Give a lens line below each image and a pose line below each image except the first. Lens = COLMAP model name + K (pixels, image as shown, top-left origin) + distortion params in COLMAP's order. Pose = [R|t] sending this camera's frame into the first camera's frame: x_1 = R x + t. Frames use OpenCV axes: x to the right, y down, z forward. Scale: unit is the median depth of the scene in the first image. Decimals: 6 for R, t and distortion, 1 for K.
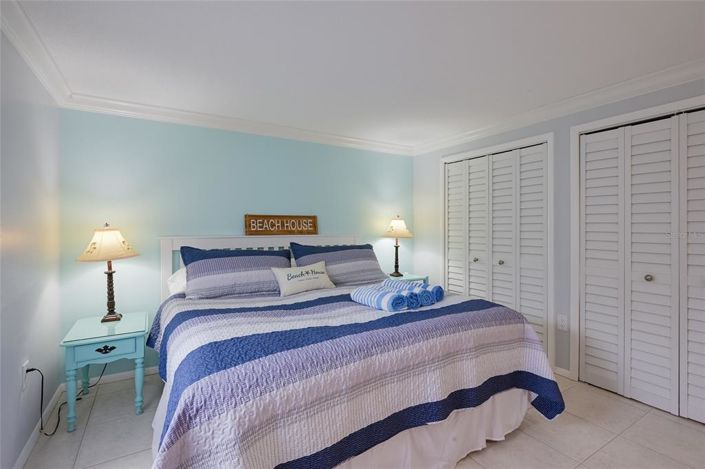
lens RADIAL K [[338.9, 0, 353.9], [0, 338.9, 227.2], [0, 0, 1]] dist [0.000271, 0.000062]
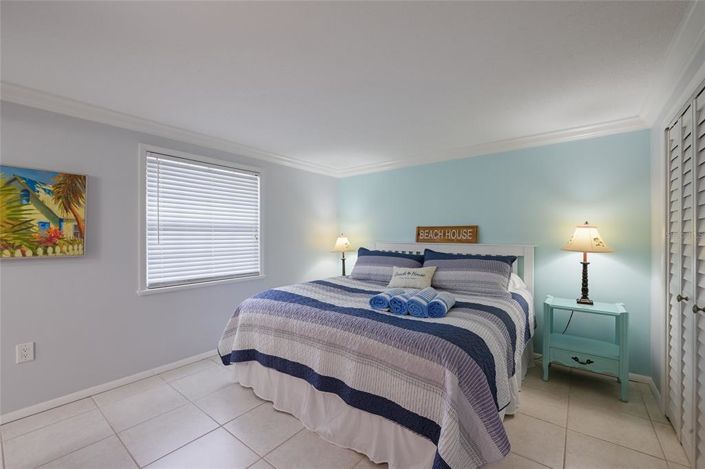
lens RADIAL K [[288.5, 0, 352.5], [0, 288.5, 234.5], [0, 0, 1]] dist [-0.000598, -0.000023]
pose [[0.351591, 0.001156, -0.936153, 0.668833], [-0.002271, 0.999997, 0.000382, -0.006613], [0.936151, 0.001992, 0.351593, 0.375294]]
